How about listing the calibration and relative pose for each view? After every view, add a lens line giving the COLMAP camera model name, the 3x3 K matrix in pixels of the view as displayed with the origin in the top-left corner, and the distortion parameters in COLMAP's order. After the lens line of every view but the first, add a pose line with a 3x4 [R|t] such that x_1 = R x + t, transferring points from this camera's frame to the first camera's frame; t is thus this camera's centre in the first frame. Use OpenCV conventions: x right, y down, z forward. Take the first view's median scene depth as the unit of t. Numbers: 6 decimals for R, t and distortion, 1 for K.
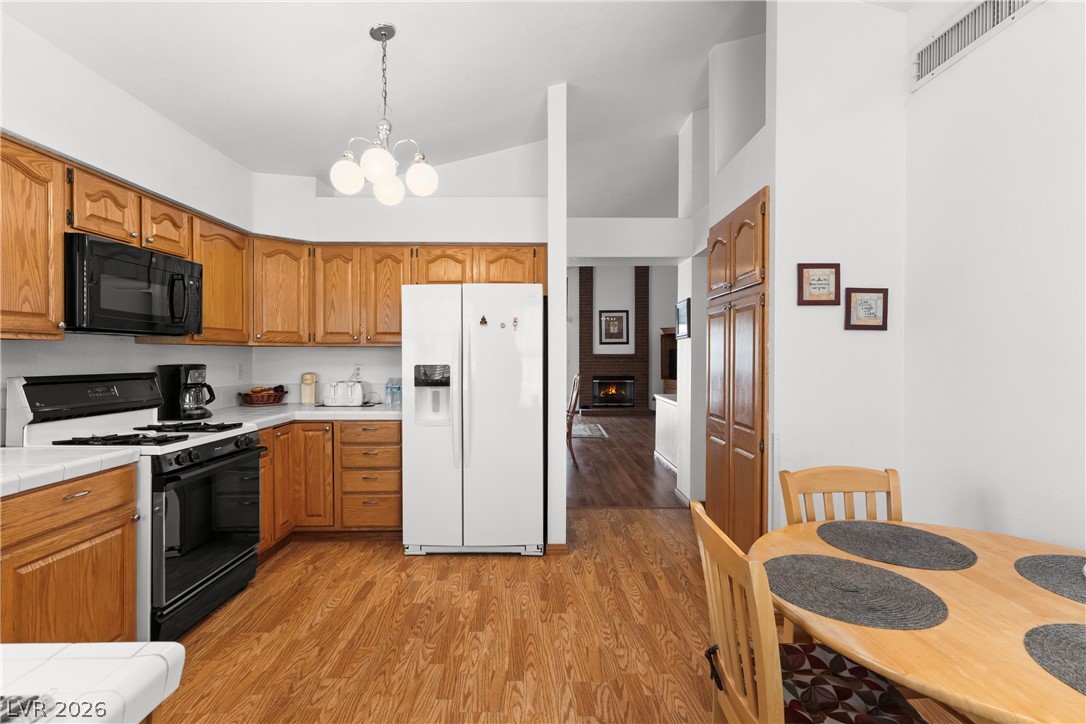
lens RADIAL K [[515.8, 0, 541.2], [0, 515.8, 358.1], [0, 0, 1]] dist [0.004564, -0.000292]
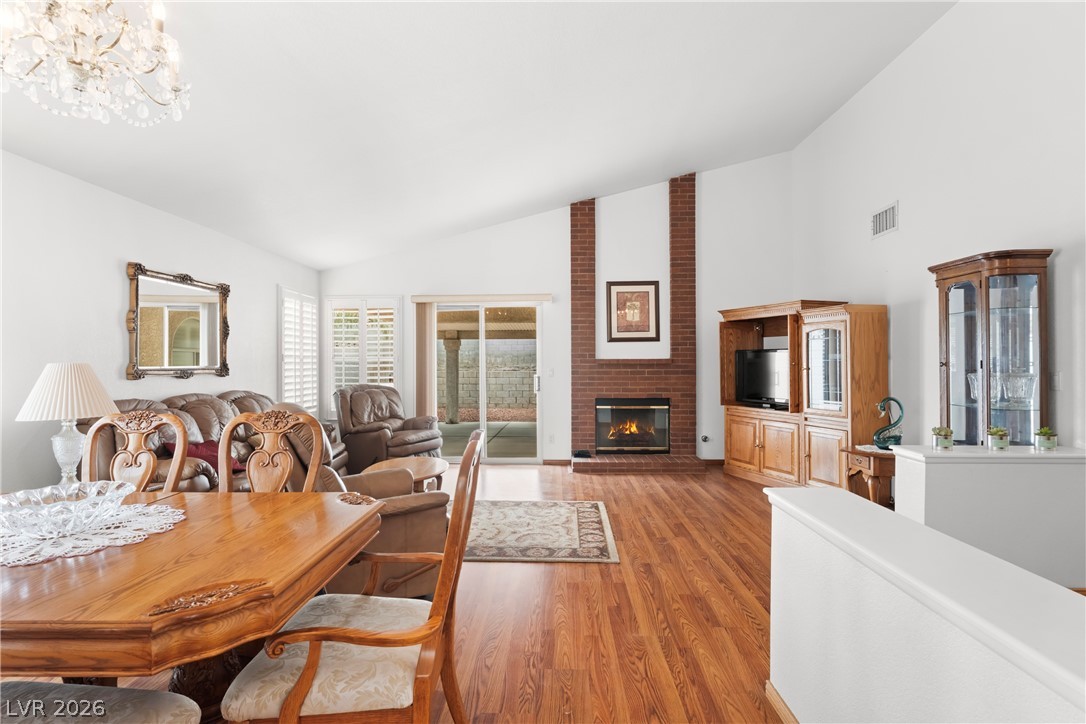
lens RADIAL K [[549.1, 0, 542.8], [0, 549.1, 359.7], [0, 0, 1]] dist [-0.006709, 0.002671]
pose [[0.999638, -0.002611, -0.026761, 0.205018], [0.002251, 0.999906, -0.013494, 0.002741], [0.026793, 0.013428, 0.999551, 1.400787]]
